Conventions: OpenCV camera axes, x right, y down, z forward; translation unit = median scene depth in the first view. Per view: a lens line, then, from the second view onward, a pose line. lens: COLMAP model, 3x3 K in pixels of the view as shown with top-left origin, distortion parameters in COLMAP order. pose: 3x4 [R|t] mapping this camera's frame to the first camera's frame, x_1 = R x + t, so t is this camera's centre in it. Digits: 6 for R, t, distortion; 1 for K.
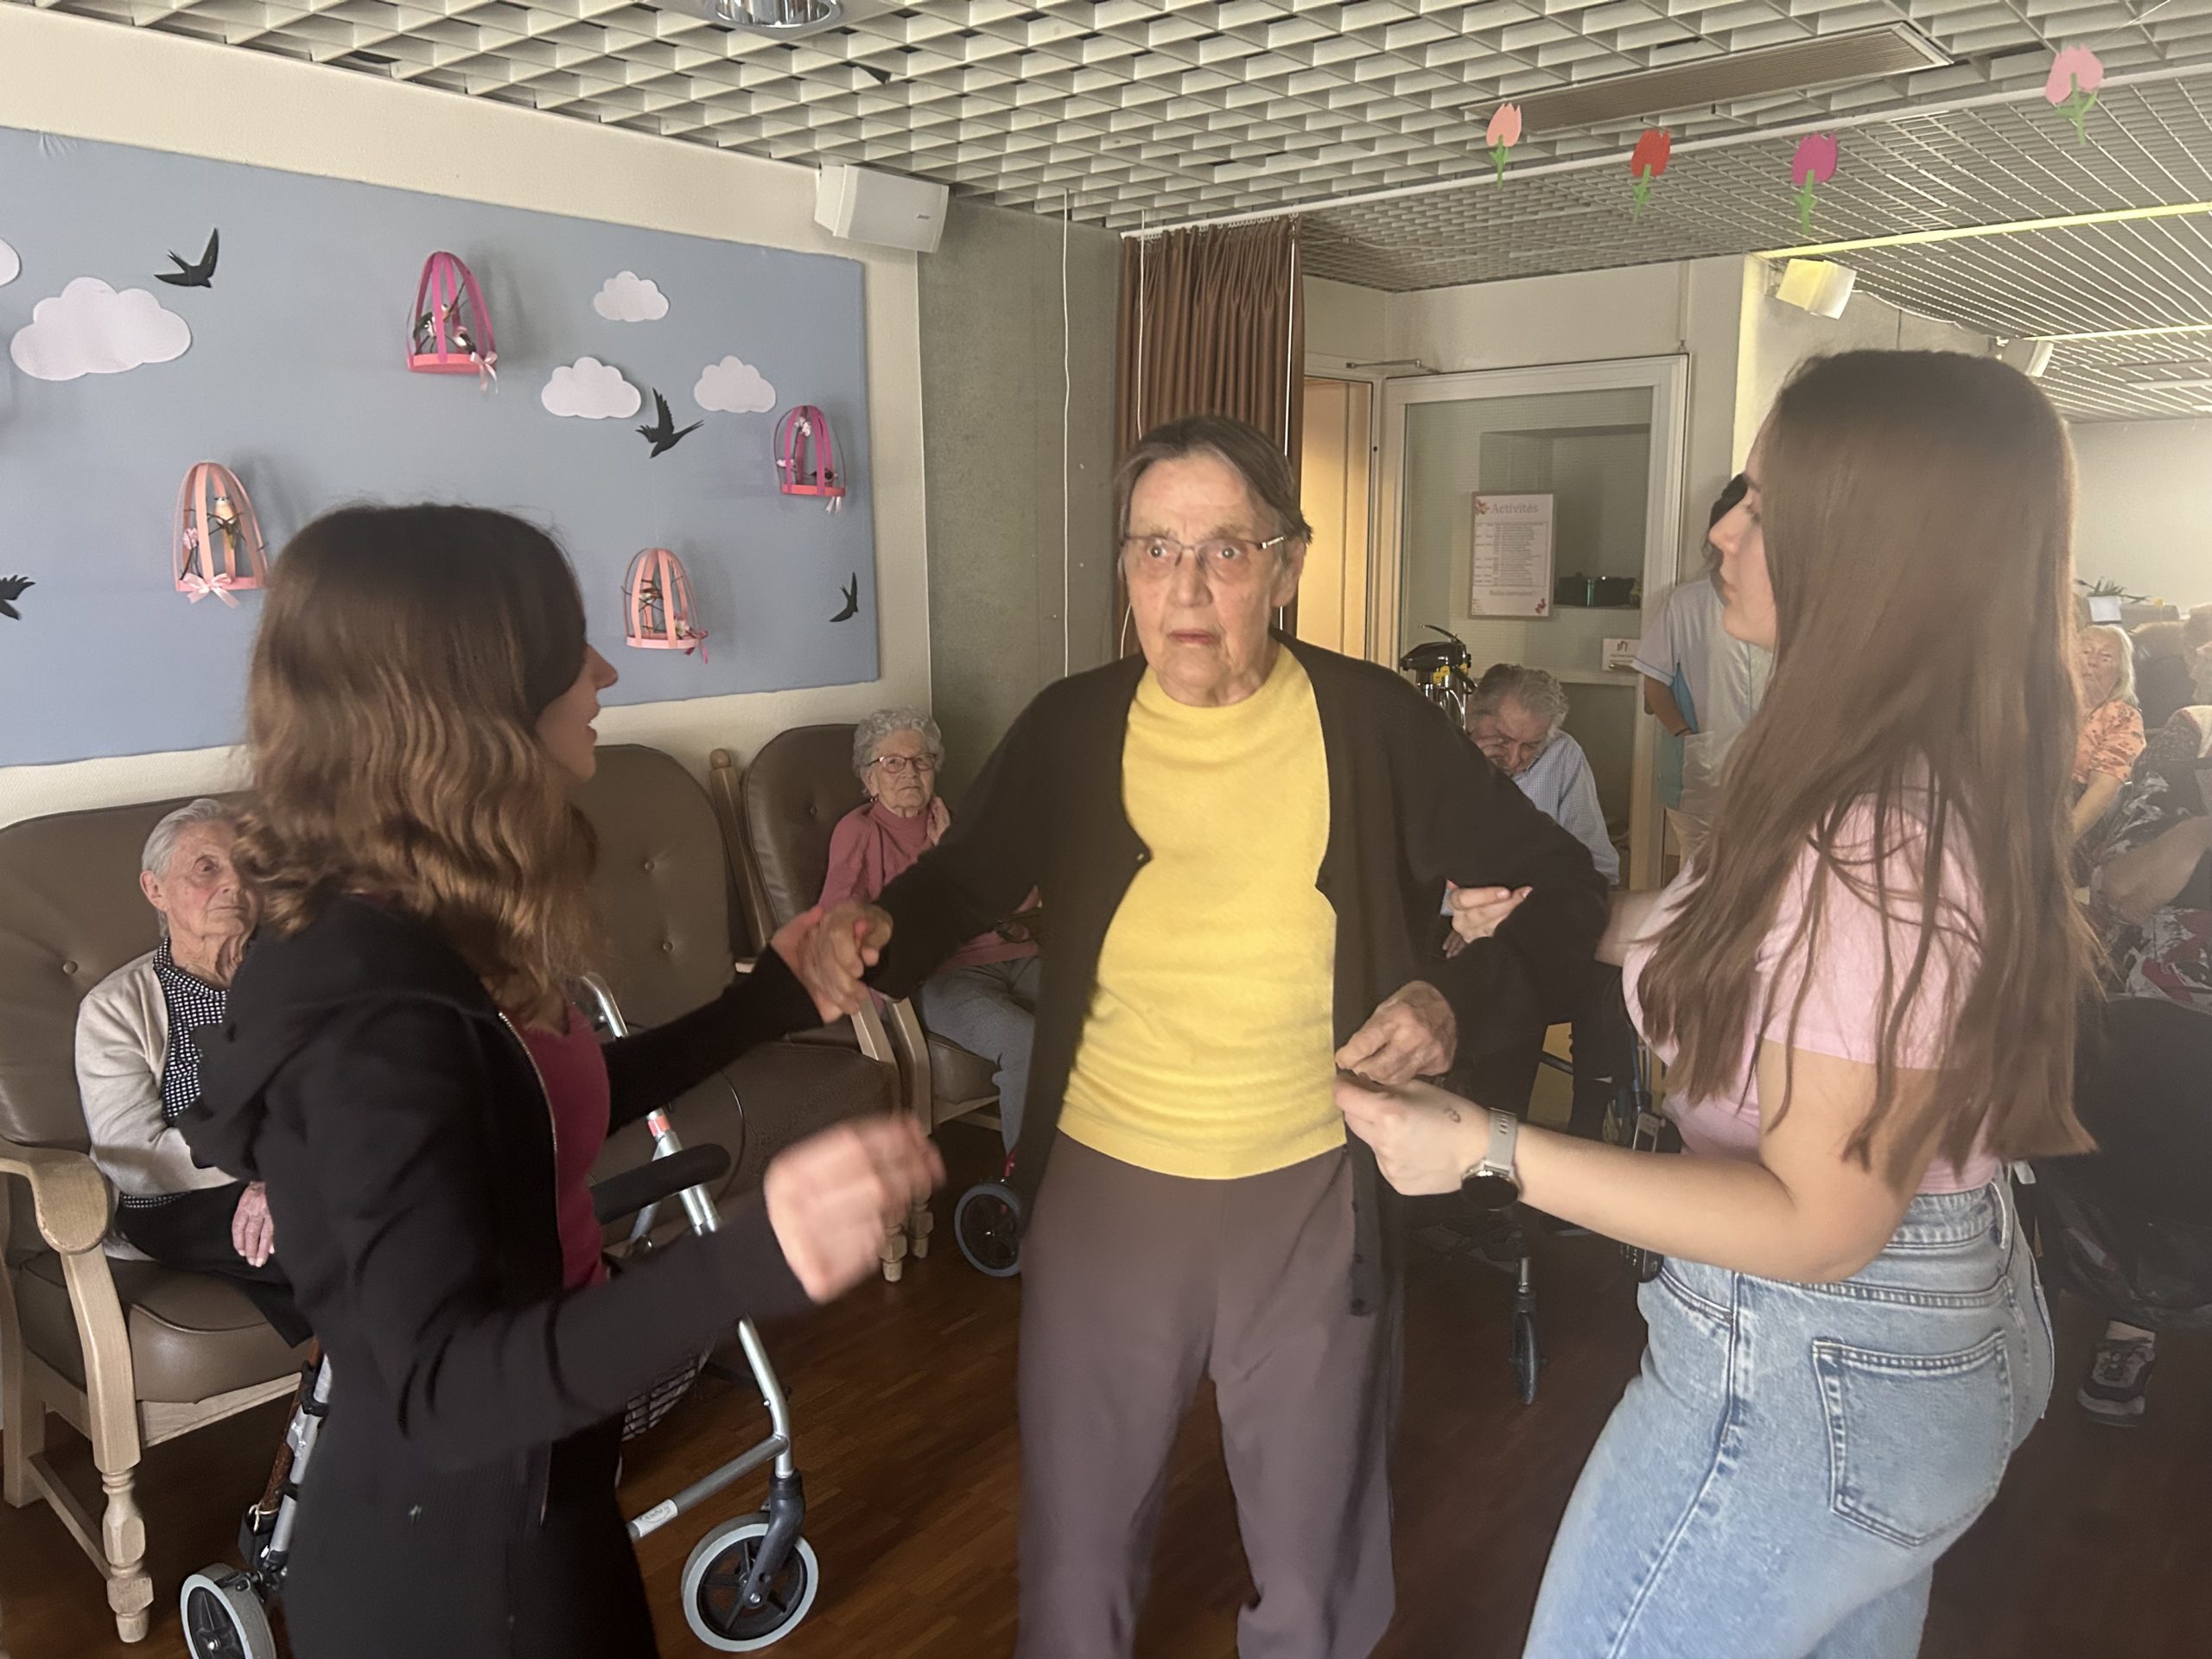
lens RADIAL K [[1706.2, 0, 1106.0], [0, 1706.2, 829.5], [0, 0, 1]] dist [0.049137, -0.064182]
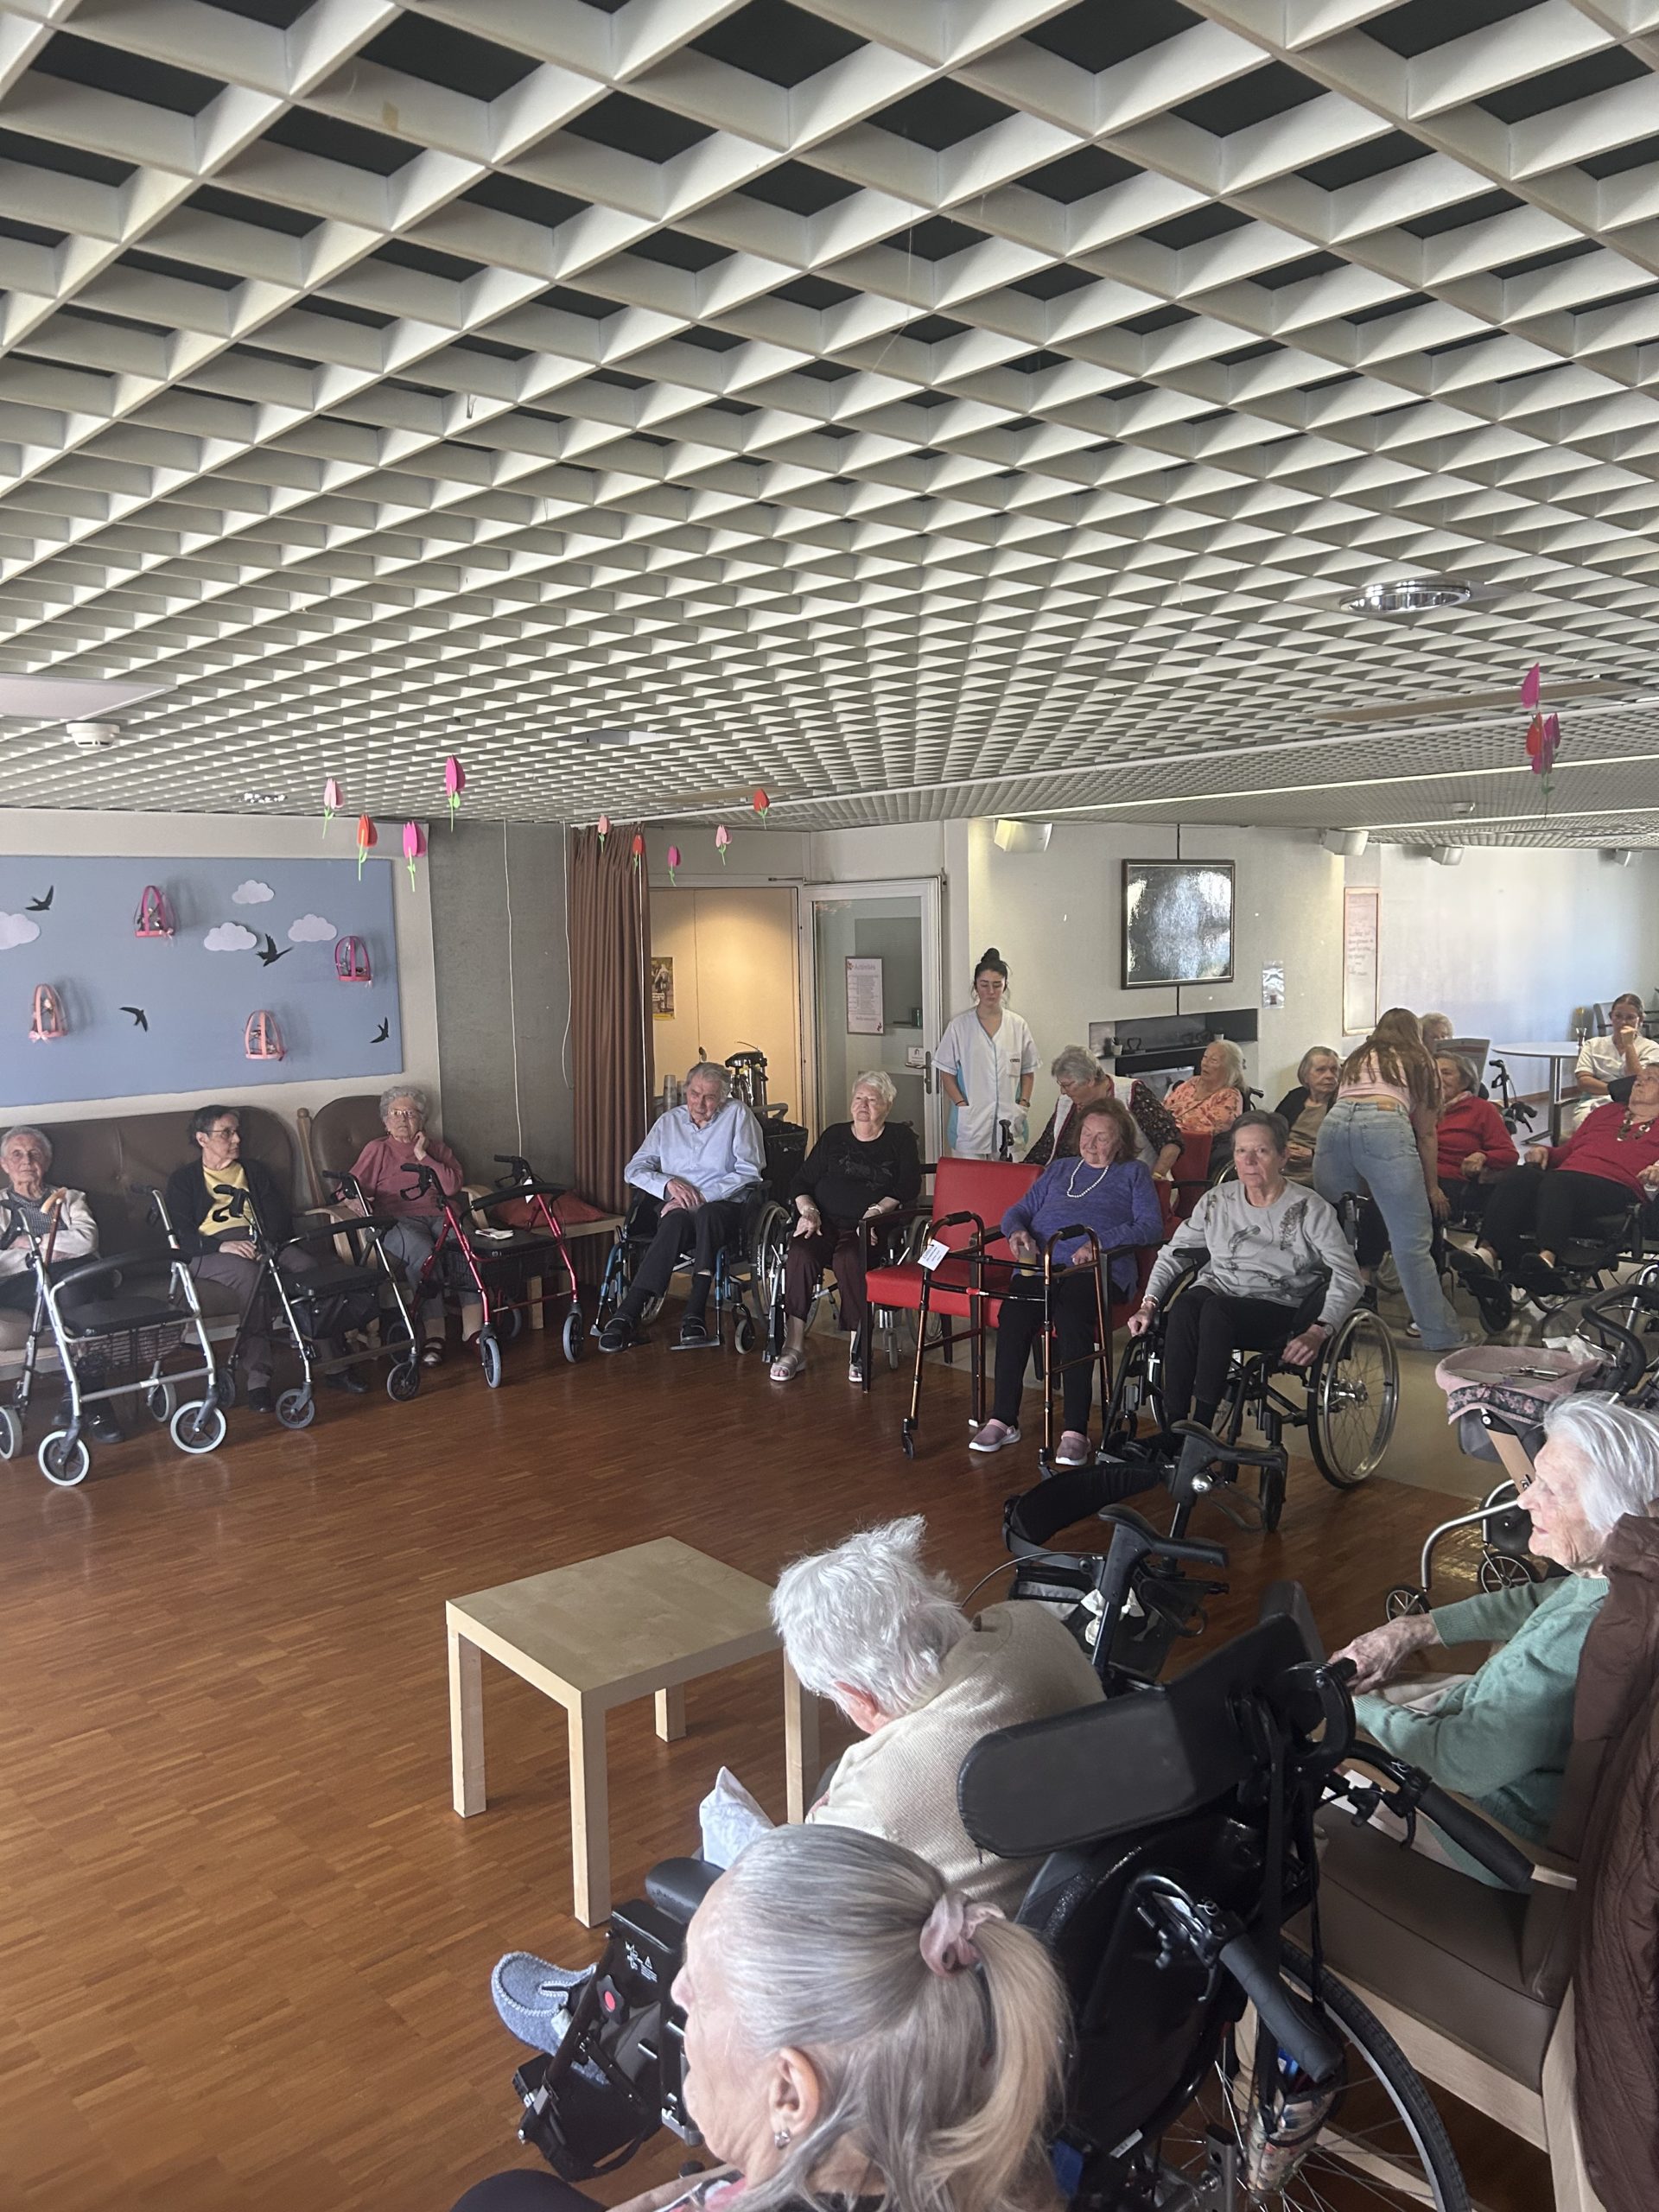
lens RADIAL K [[1706.2, 0, 829.5], [0, 1706.2, 1106.0], [0, 0, 1]] dist [0.049137, -0.064182]
pose [[0.987684, 0.007083, -0.156304, 0.653423], [-0.016693, 0.998044, -0.060252, 0.057600], [0.155571, 0.062119, 0.985870, -0.823006]]
